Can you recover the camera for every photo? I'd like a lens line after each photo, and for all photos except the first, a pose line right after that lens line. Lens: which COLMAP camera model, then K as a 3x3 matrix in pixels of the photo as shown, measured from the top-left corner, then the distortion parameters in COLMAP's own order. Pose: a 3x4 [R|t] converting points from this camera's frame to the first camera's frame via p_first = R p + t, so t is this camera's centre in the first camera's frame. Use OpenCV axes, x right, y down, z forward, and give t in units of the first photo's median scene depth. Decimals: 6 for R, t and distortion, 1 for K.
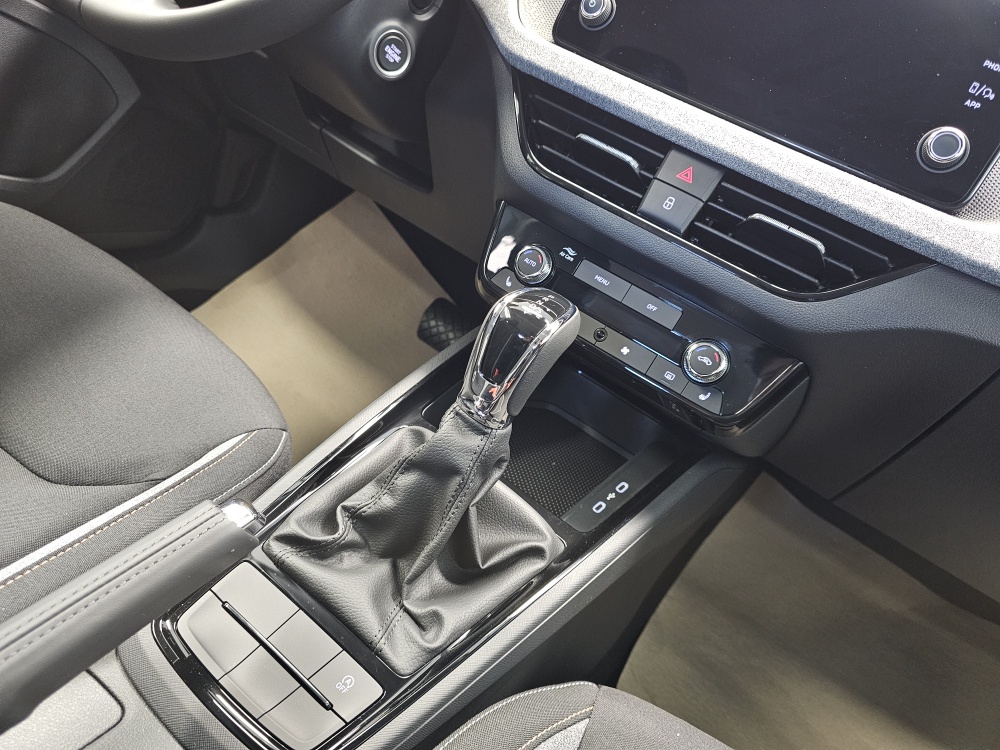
lens RADIAL K [[668.1, 0, 495.8], [0, 668.1, 352.4], [0, 0, 1]] dist [0.066841, -0.076245]
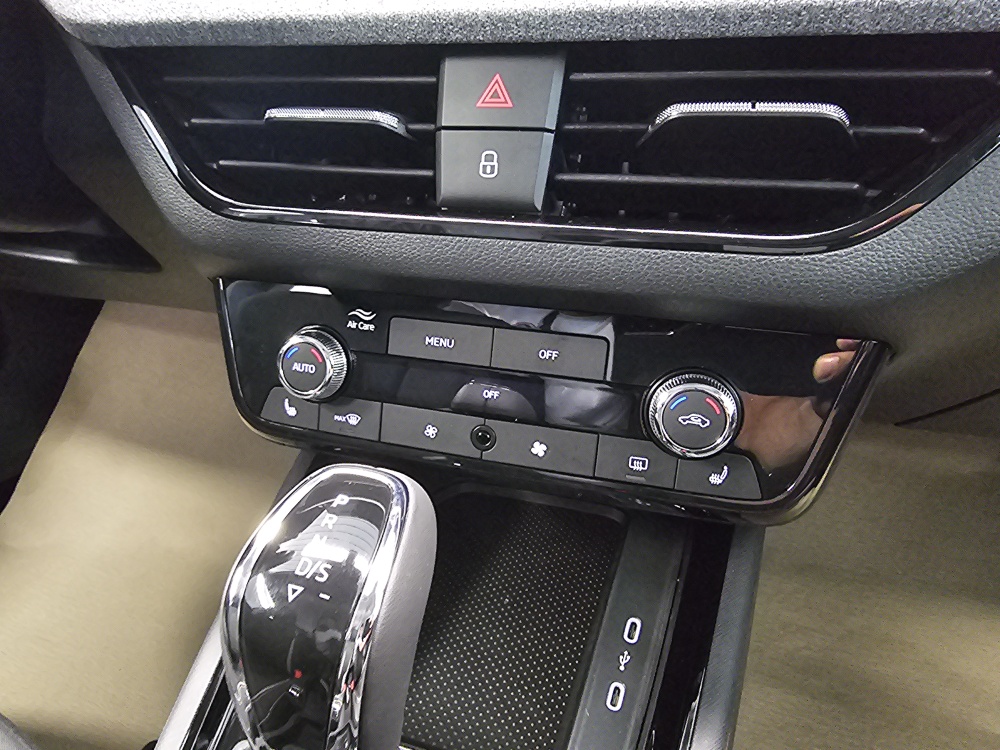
lens RADIAL K [[668.8, 0, 414.8], [0, 668.8, 349.9], [0, 0, 1]] dist [0.003582, 0.003943]
pose [[0.892982, -0.450088, 0.001784, 0.148312], [0.449015, 0.891114, 0.065581, -0.156472], [-0.031107, -0.057761, 0.997846, 0.512492]]
